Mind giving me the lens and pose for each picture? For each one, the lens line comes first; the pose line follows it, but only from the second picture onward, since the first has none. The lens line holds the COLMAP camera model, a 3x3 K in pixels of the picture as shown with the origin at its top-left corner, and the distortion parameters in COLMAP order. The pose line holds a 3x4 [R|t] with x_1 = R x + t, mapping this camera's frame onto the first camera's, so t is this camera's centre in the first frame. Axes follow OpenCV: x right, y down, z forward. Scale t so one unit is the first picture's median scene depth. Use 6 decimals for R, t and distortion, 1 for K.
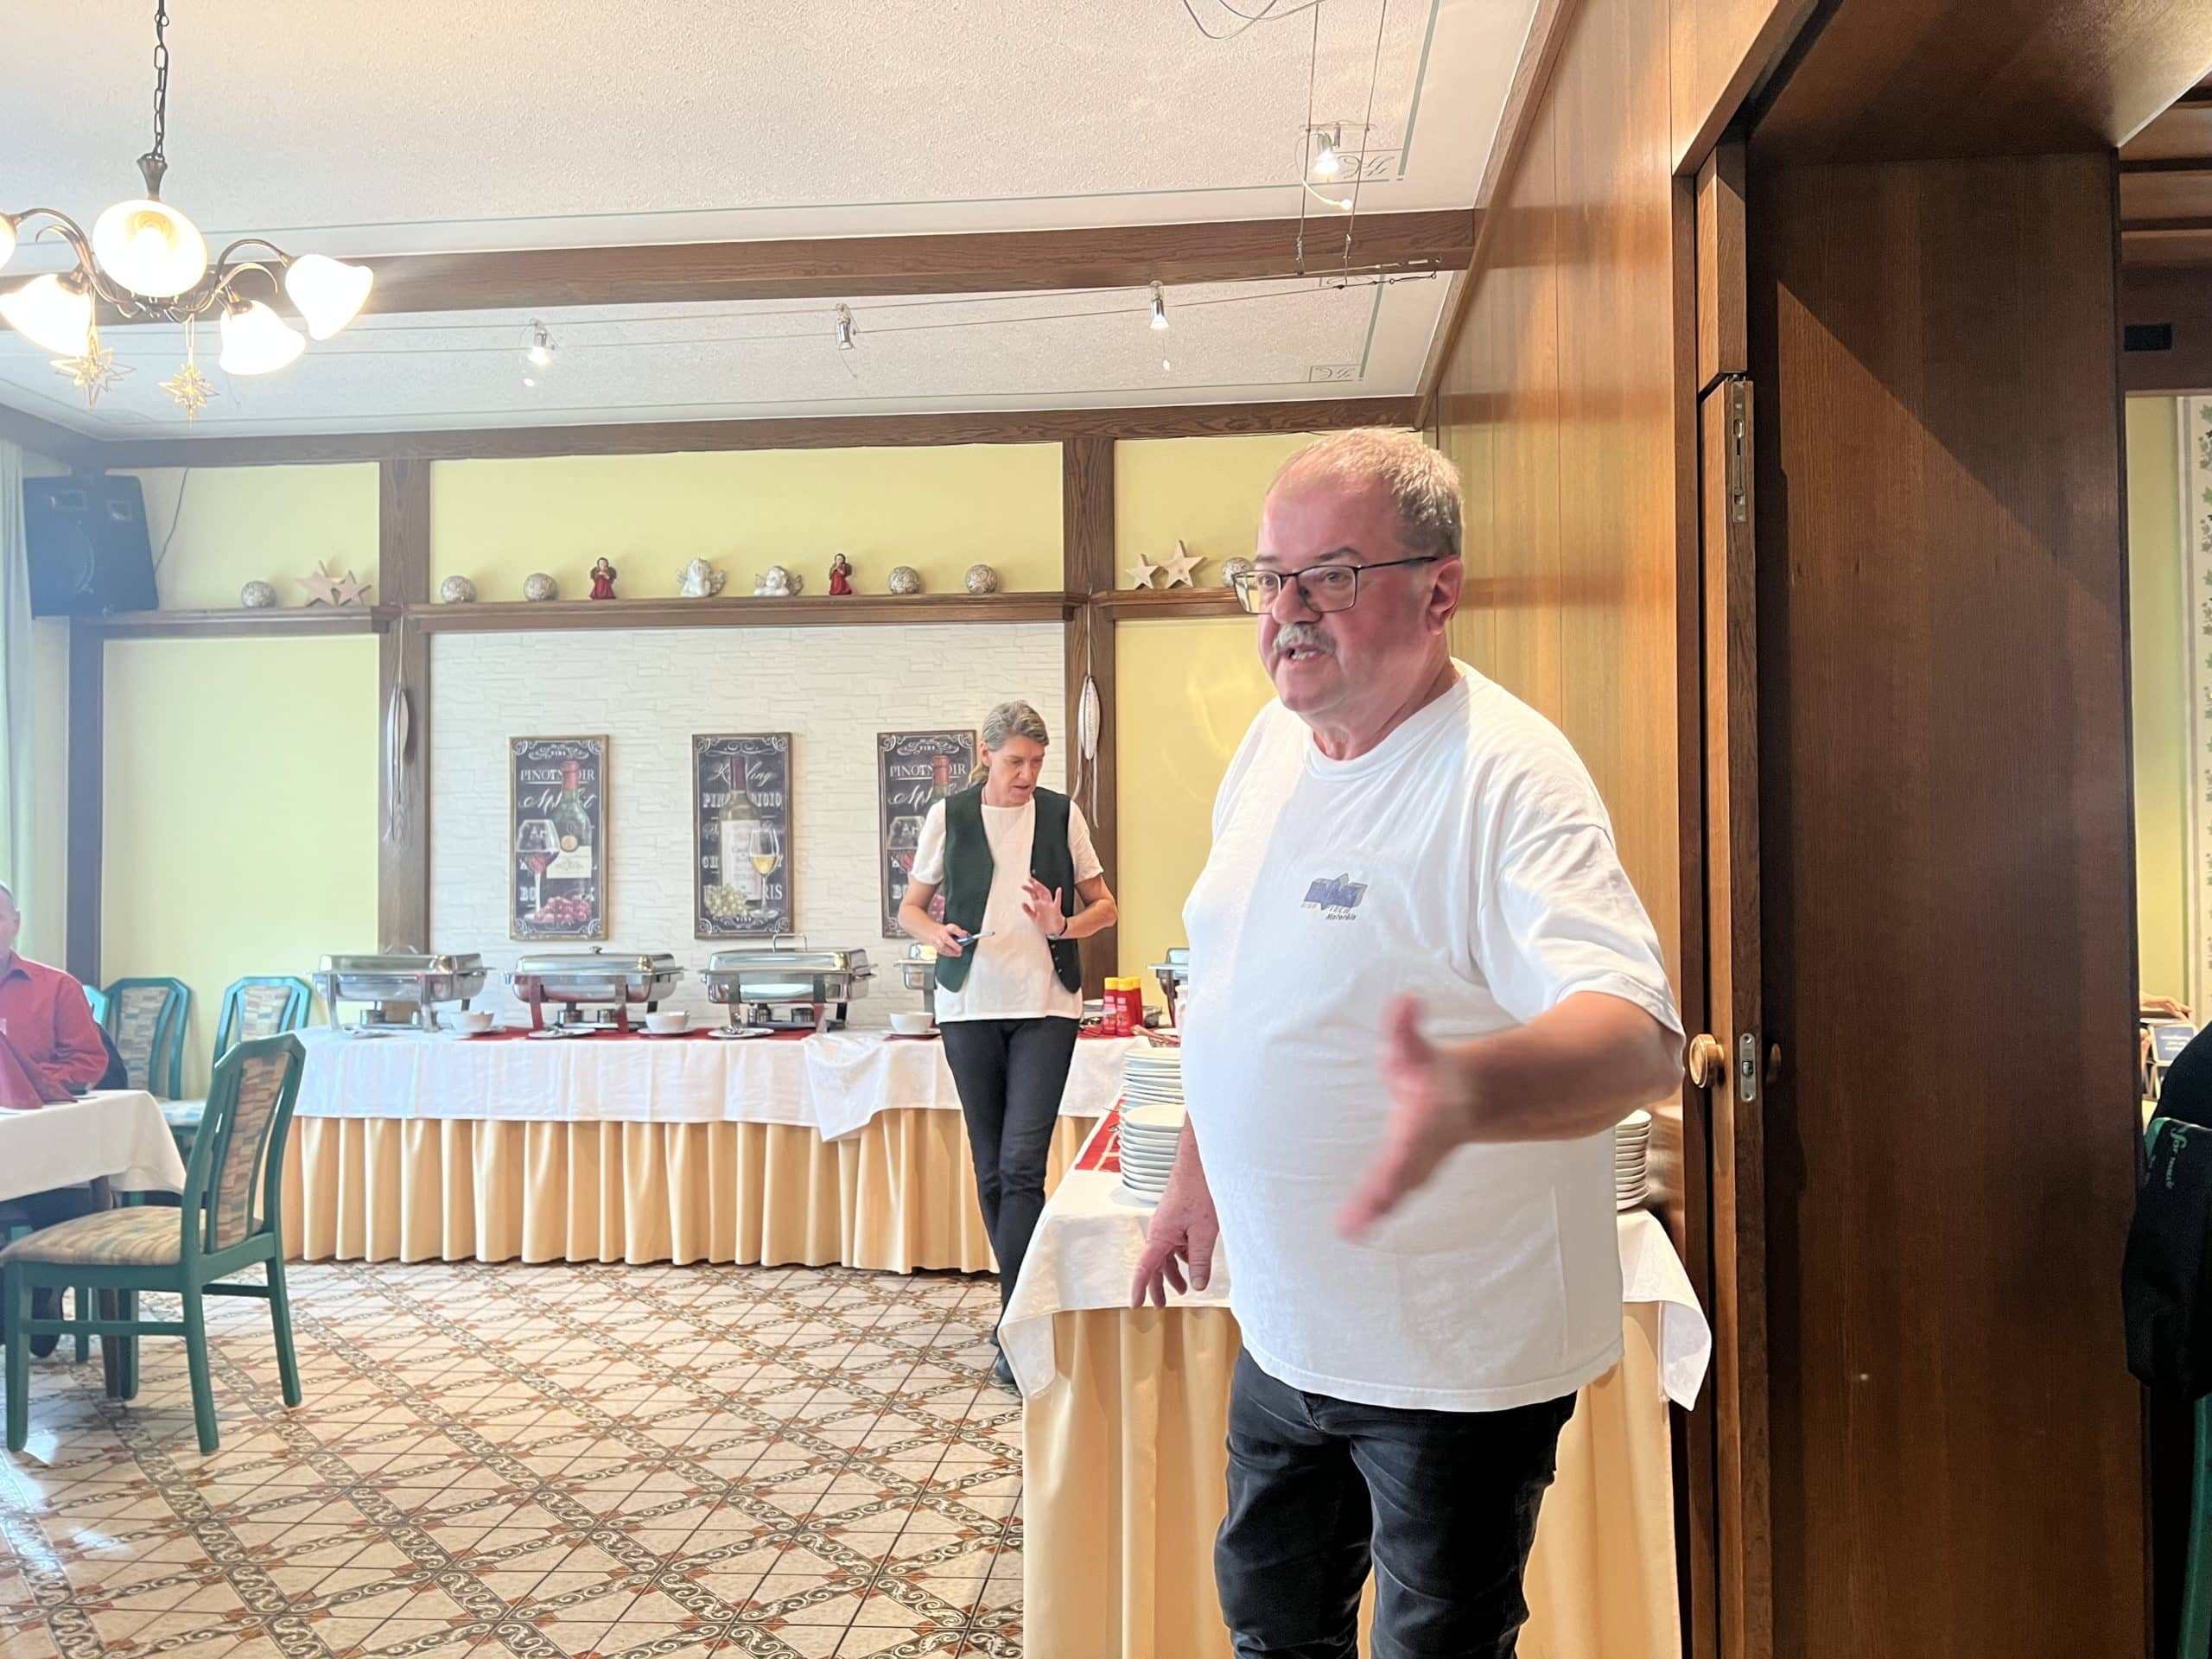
lens RADIAL K [[1655.9, 0, 1110.4], [0, 1655.9, 842.7], [0, 0, 1]] dist [0.050332, -0.062418]
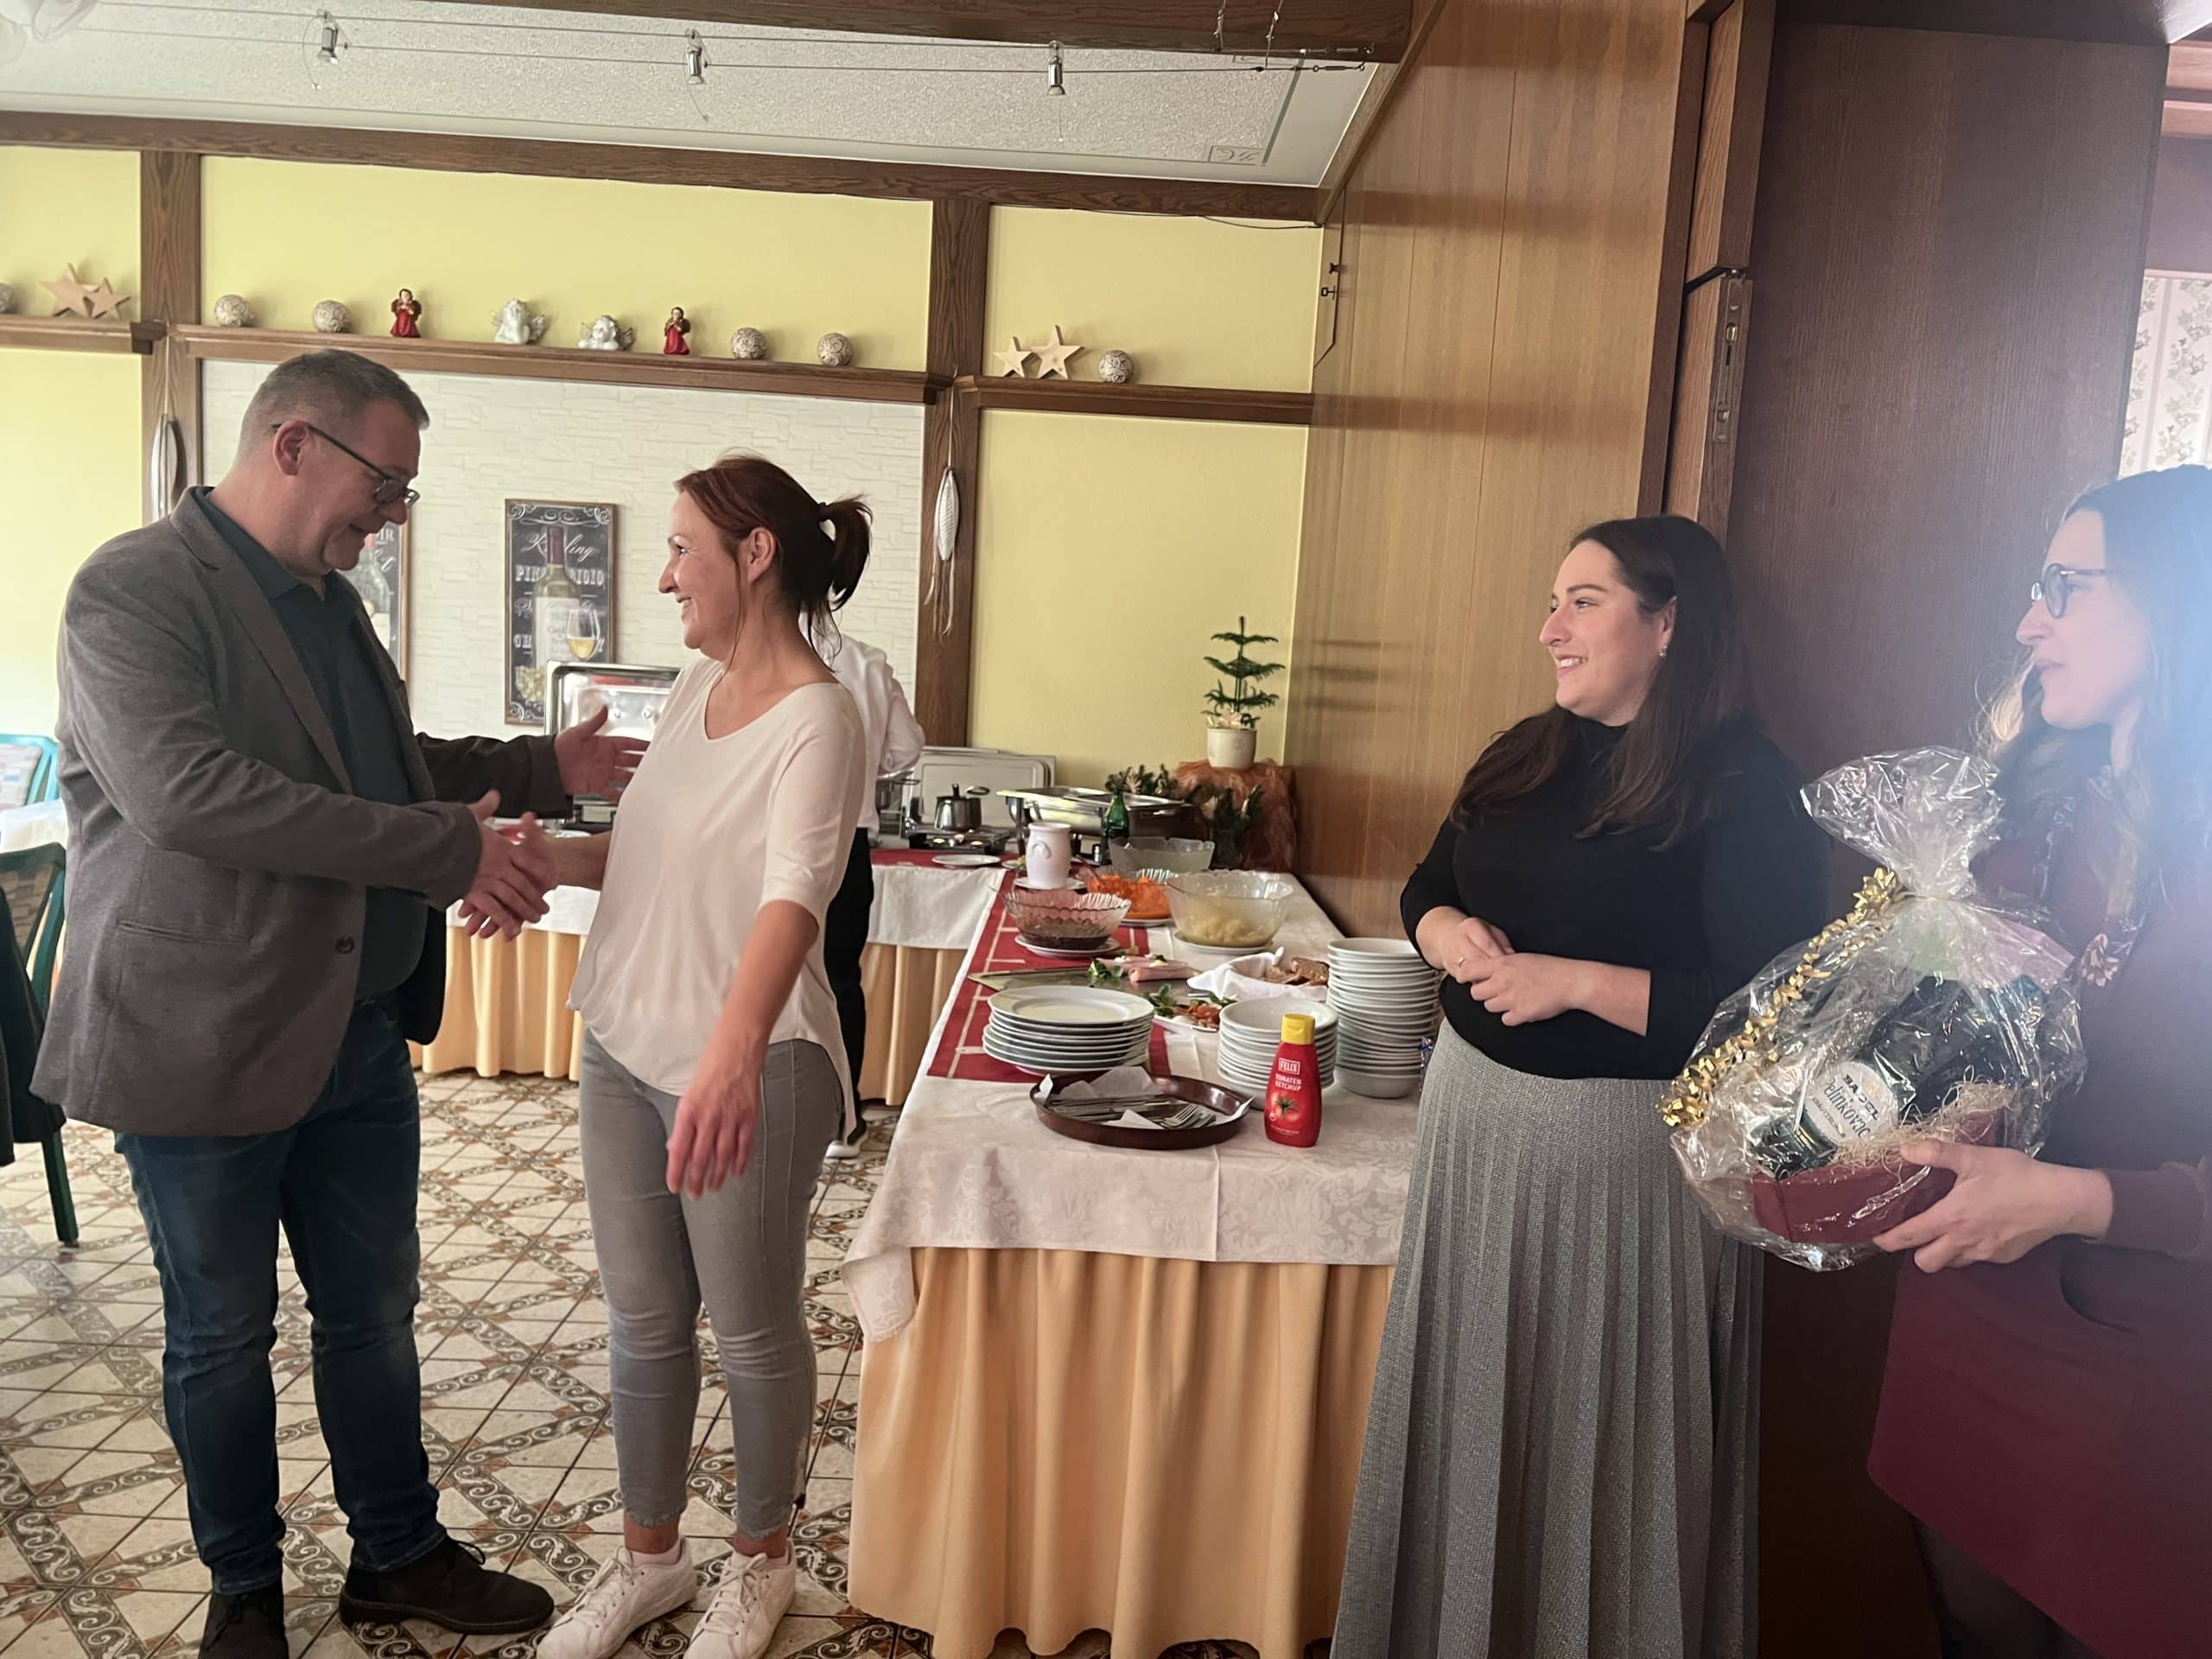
lens RADIAL K [[1655.9, 0, 1108.2], [0, 1655.9, 829.4], [0, 0, 1]] dist [0.050332, -0.062418]
pose [[0.993031, 0.052855, 0.105336, -0.012588], [-0.067059, 0.988404, 0.136235, -0.036181], [-0.096914, -0.142349, 0.985061, 0.051426]]
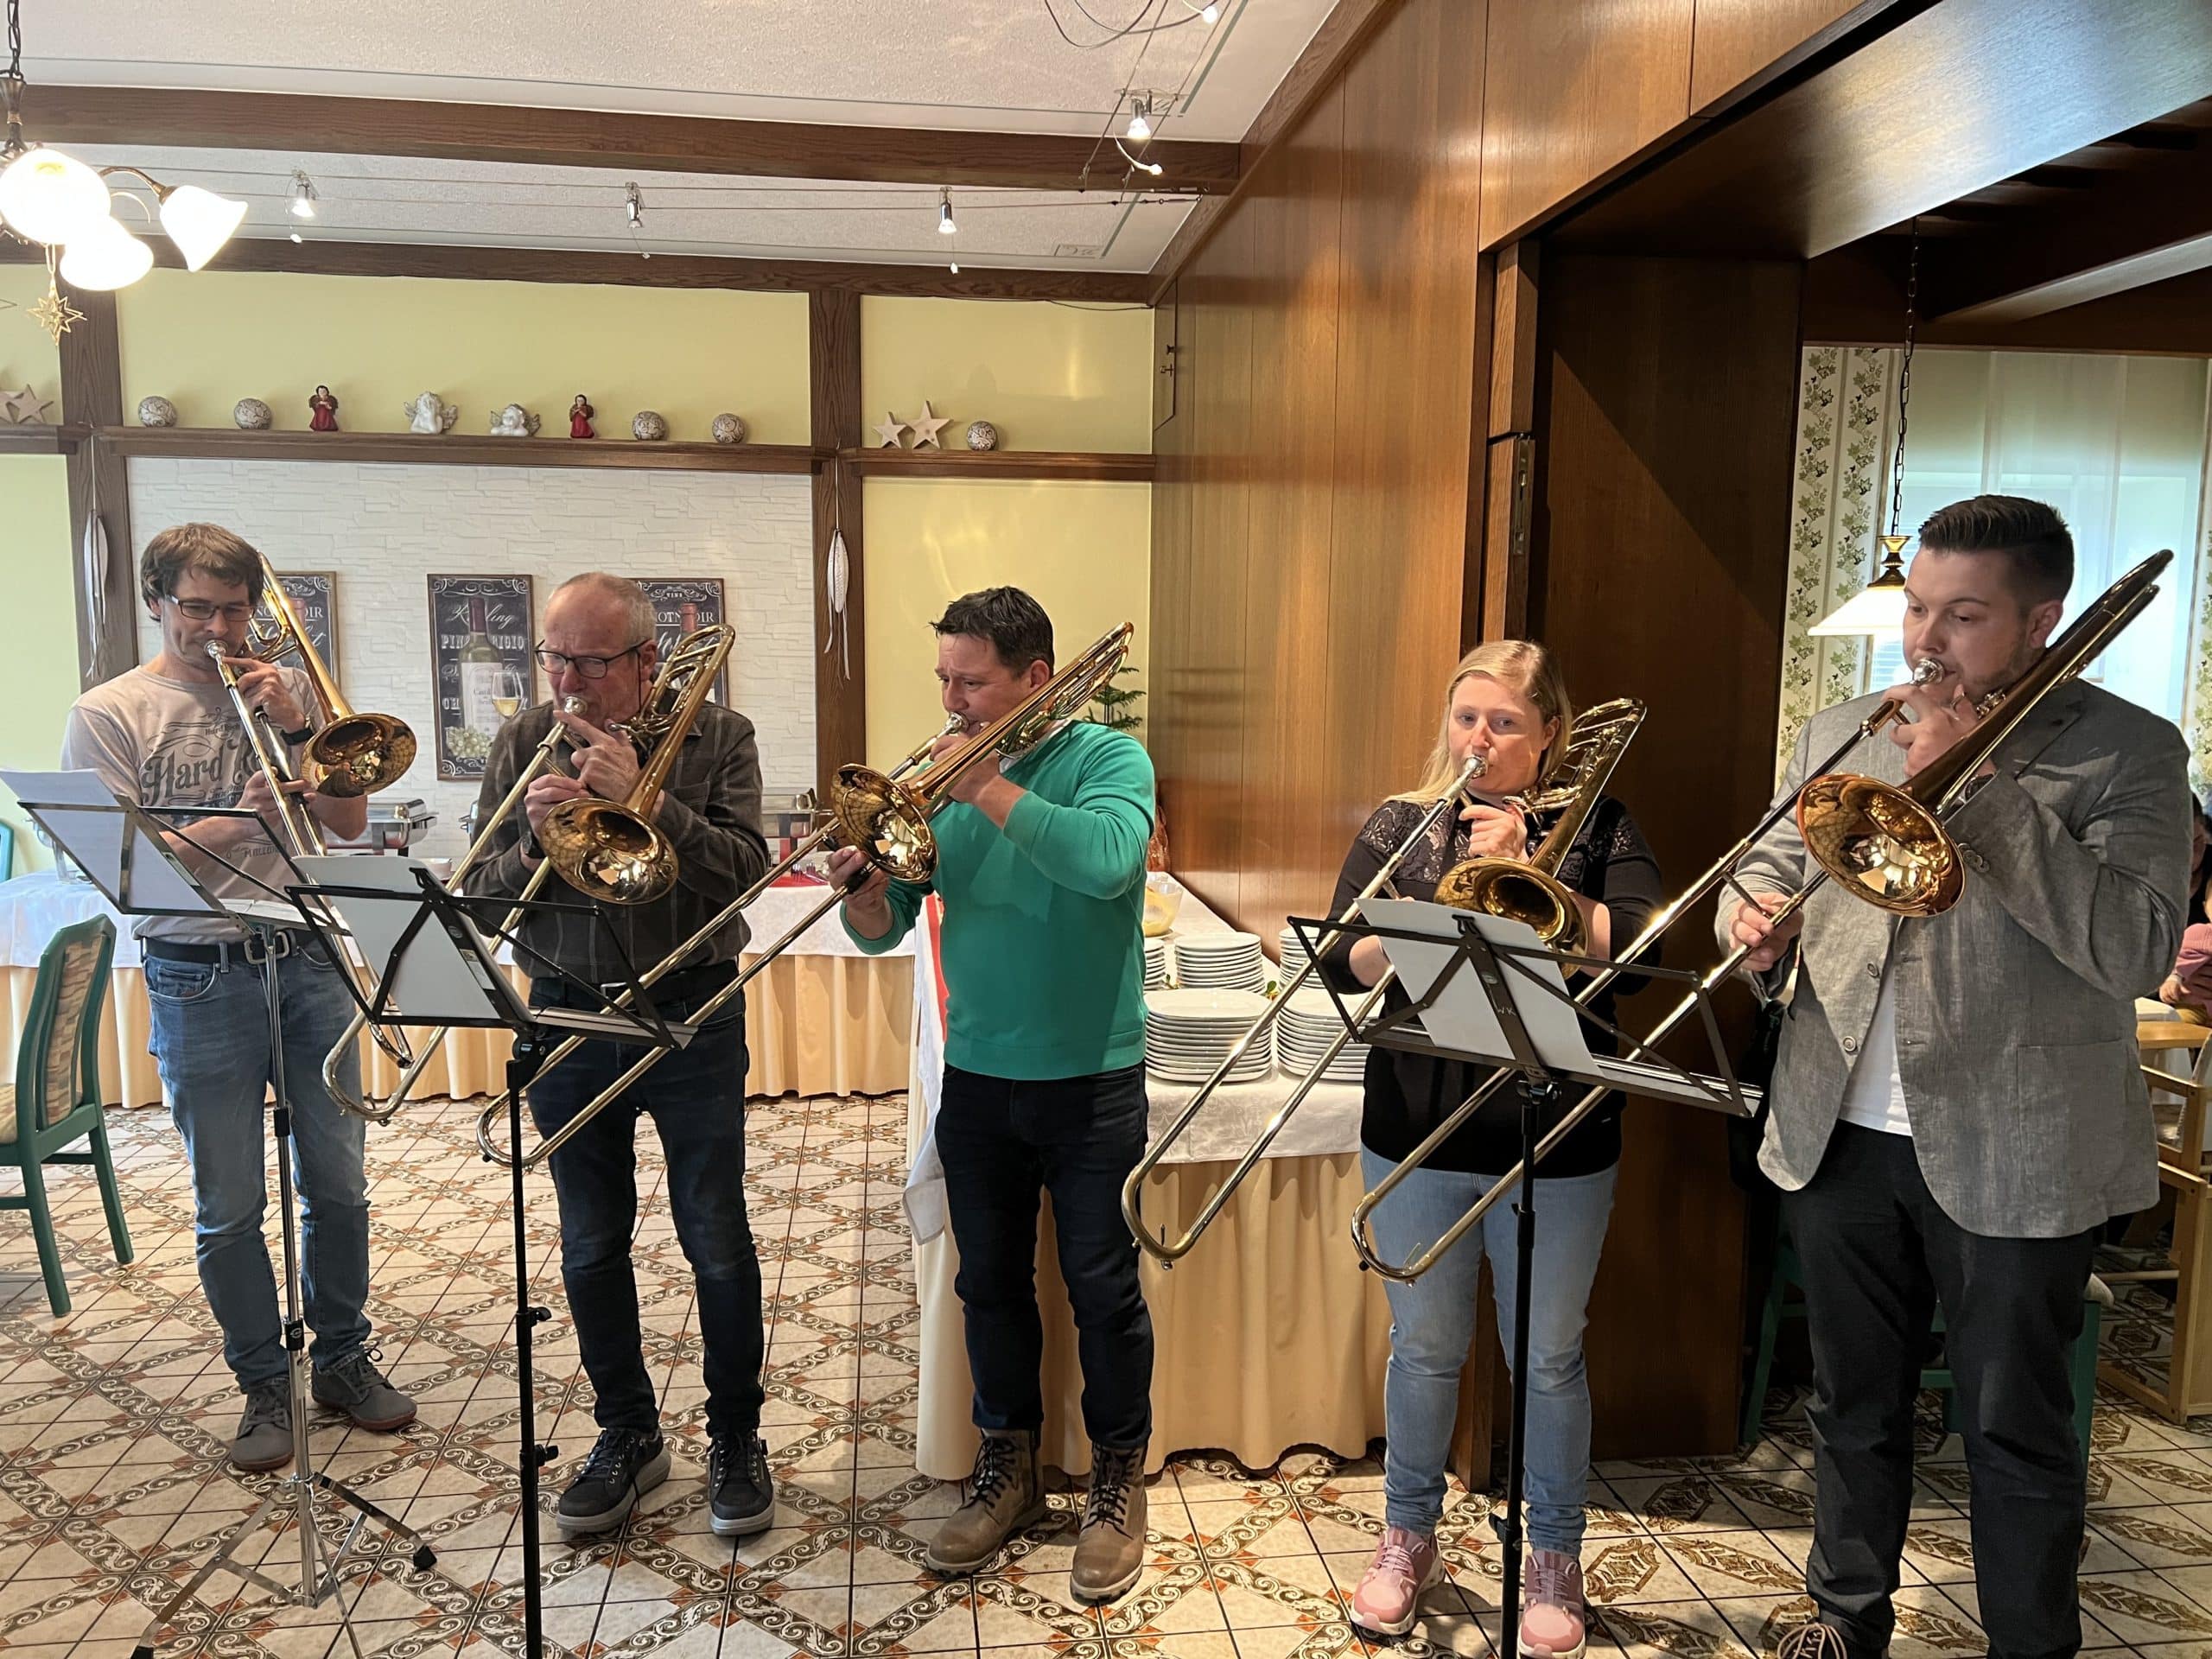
lens RADIAL K [[1655.9, 0, 1096.7], [0, 1655.9, 853.9], [0, 0, 1]] dist [0.050332, -0.062418]
pose [[0.976410, -0.010202, 0.215684, -0.086972], [-0.021984, 0.988995, 0.146303, -0.060347], [-0.214803, -0.147594, 0.965441, -0.075900]]
